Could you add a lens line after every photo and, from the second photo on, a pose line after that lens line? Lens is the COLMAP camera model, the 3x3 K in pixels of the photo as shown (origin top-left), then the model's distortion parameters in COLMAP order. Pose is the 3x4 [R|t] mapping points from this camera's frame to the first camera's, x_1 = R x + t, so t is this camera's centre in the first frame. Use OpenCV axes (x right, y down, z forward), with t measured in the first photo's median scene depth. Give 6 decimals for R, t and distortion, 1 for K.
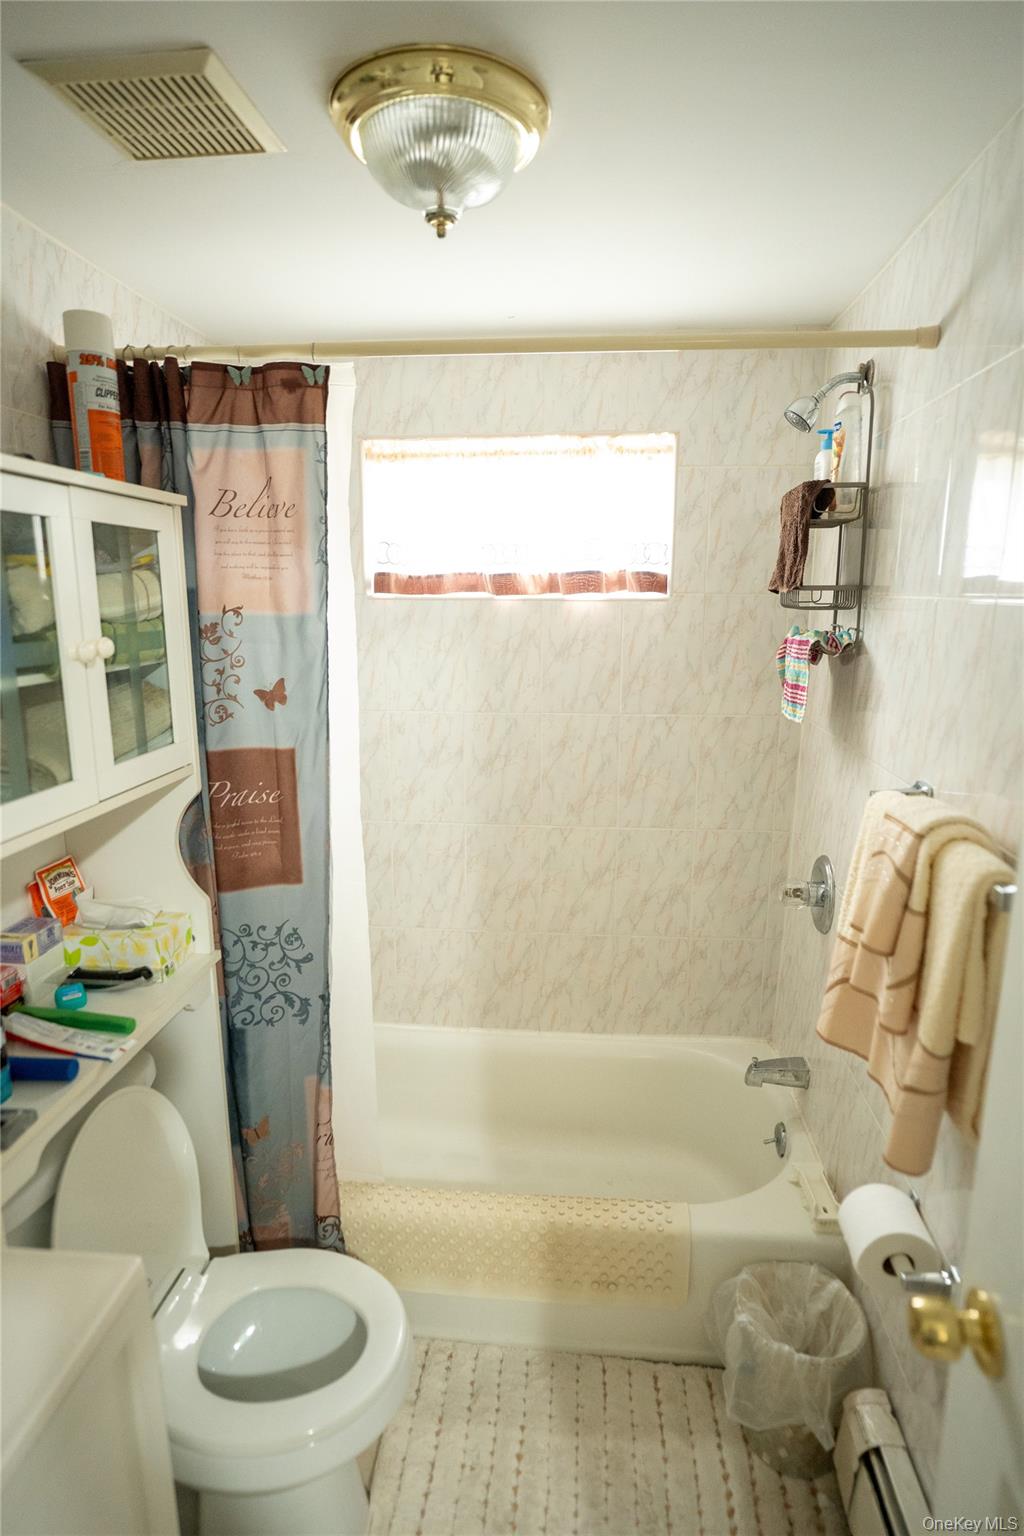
lens RADIAL K [[840.5, 0, 508.9], [0, 840.5, 770.0], [0, 0, 1]] dist [-0.049073, 0.035185]
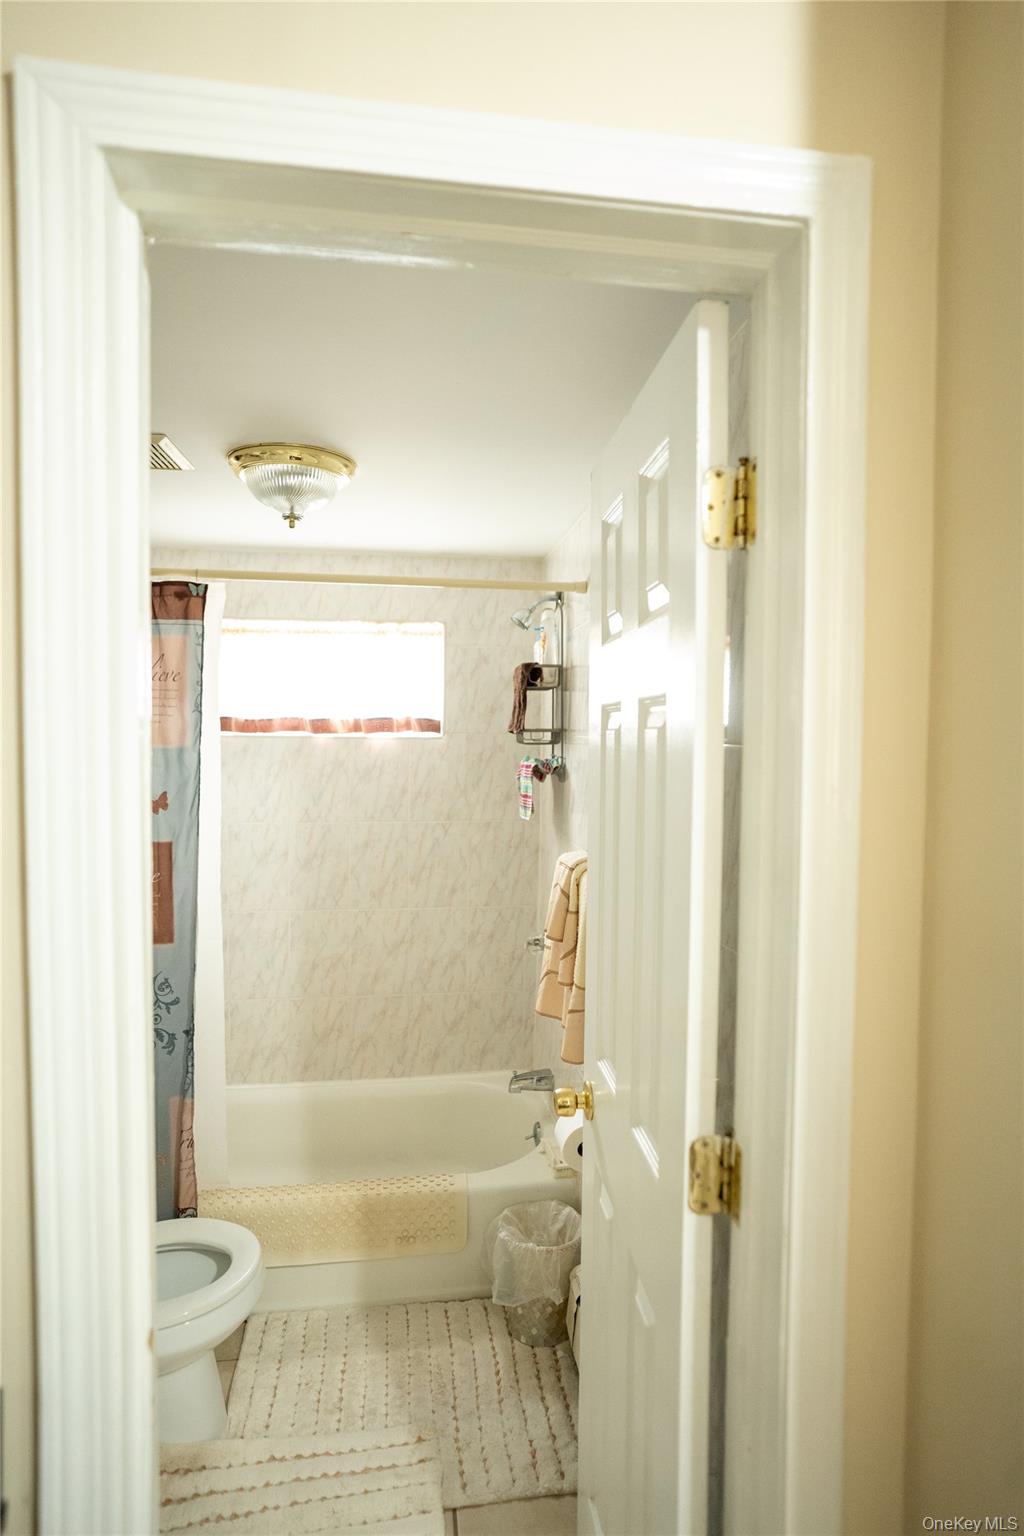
lens RADIAL K [[840.5, 0, 517.0], [0, 840.5, 763.5], [0, 0, 1]] dist [-0.049073, 0.035185]
pose [[0.970146, -0.001675, 0.242515, -0.033335], [0.042449, 0.985712, -0.163004, 0.089199], [-0.238777, 0.168432, 0.956356, -0.447740]]
